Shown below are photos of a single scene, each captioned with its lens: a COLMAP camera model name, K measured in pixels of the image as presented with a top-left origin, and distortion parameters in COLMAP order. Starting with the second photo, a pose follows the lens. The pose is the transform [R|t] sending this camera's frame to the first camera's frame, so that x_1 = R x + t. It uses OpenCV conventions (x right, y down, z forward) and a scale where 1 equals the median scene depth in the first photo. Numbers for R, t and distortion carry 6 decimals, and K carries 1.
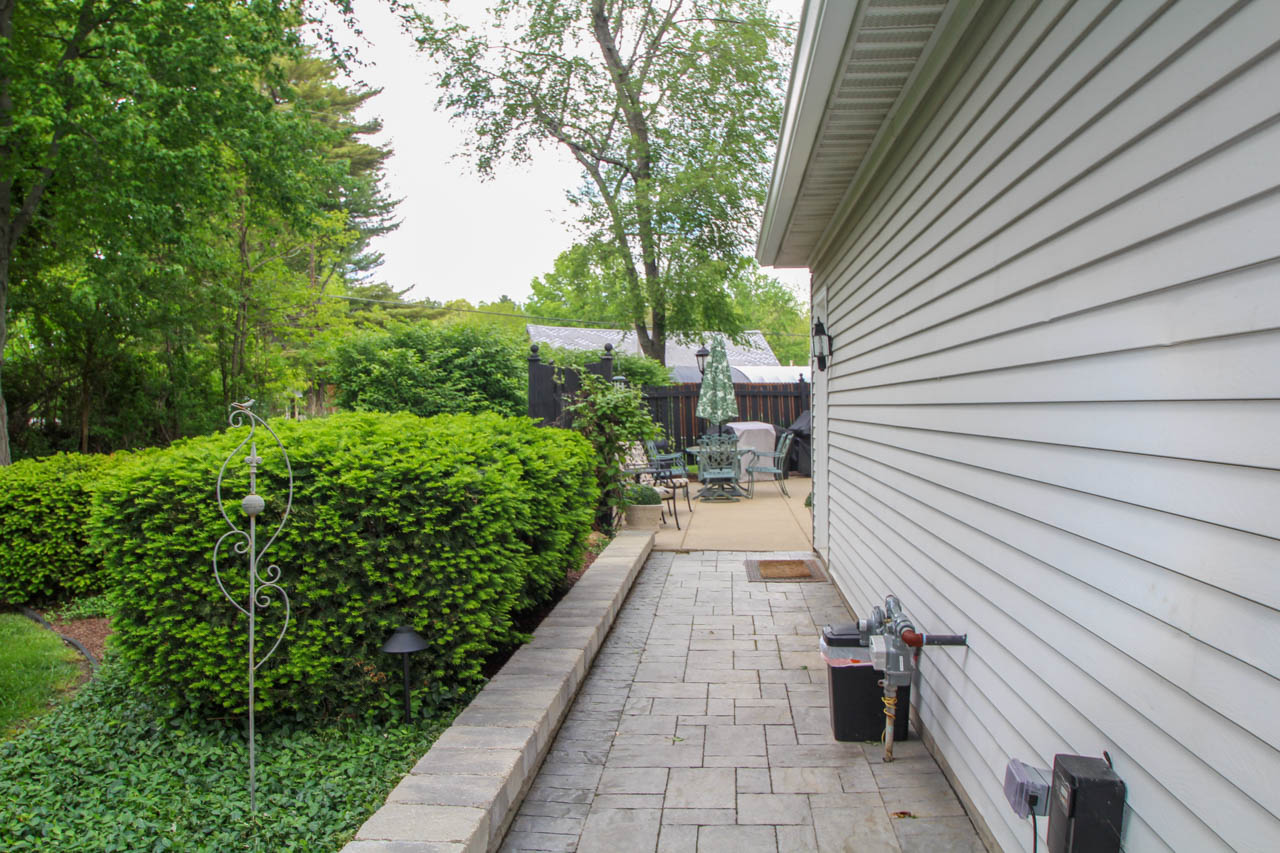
lens RADIAL K [[1007.0, 0, 640.0], [0, 1007.0, 426.5], [0, 0, 1]] dist [-0.024537, -0.000201]
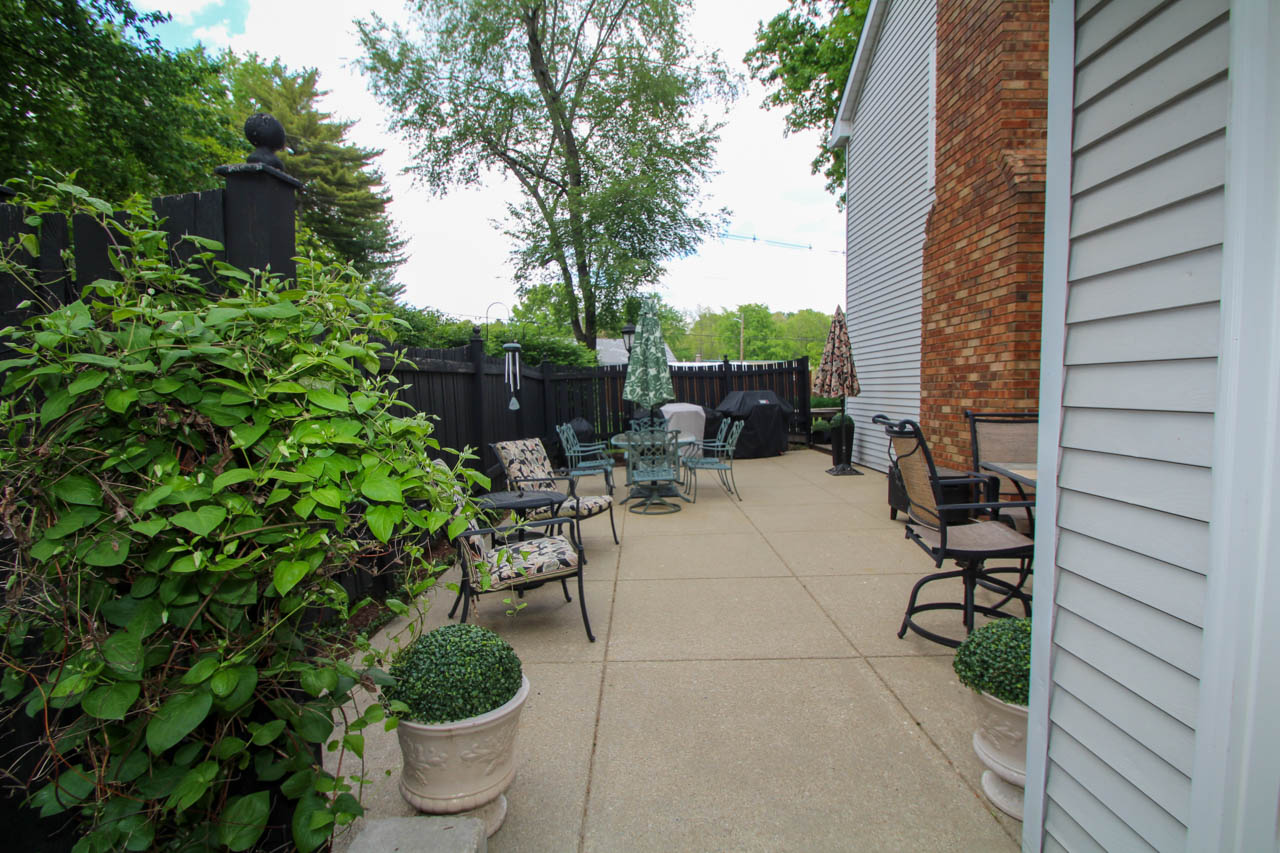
lens RADIAL K [[601.5, 0, 645.9], [0, 601.5, 434.2], [0, 0, 1]] dist [-0.000953, -0.000734]
pose [[0.995372, -0.014386, 0.095018, 0.014451], [0.009203, 0.998457, 0.054762, -0.004330], [-0.095659, -0.053634, 0.993968, 0.268210]]
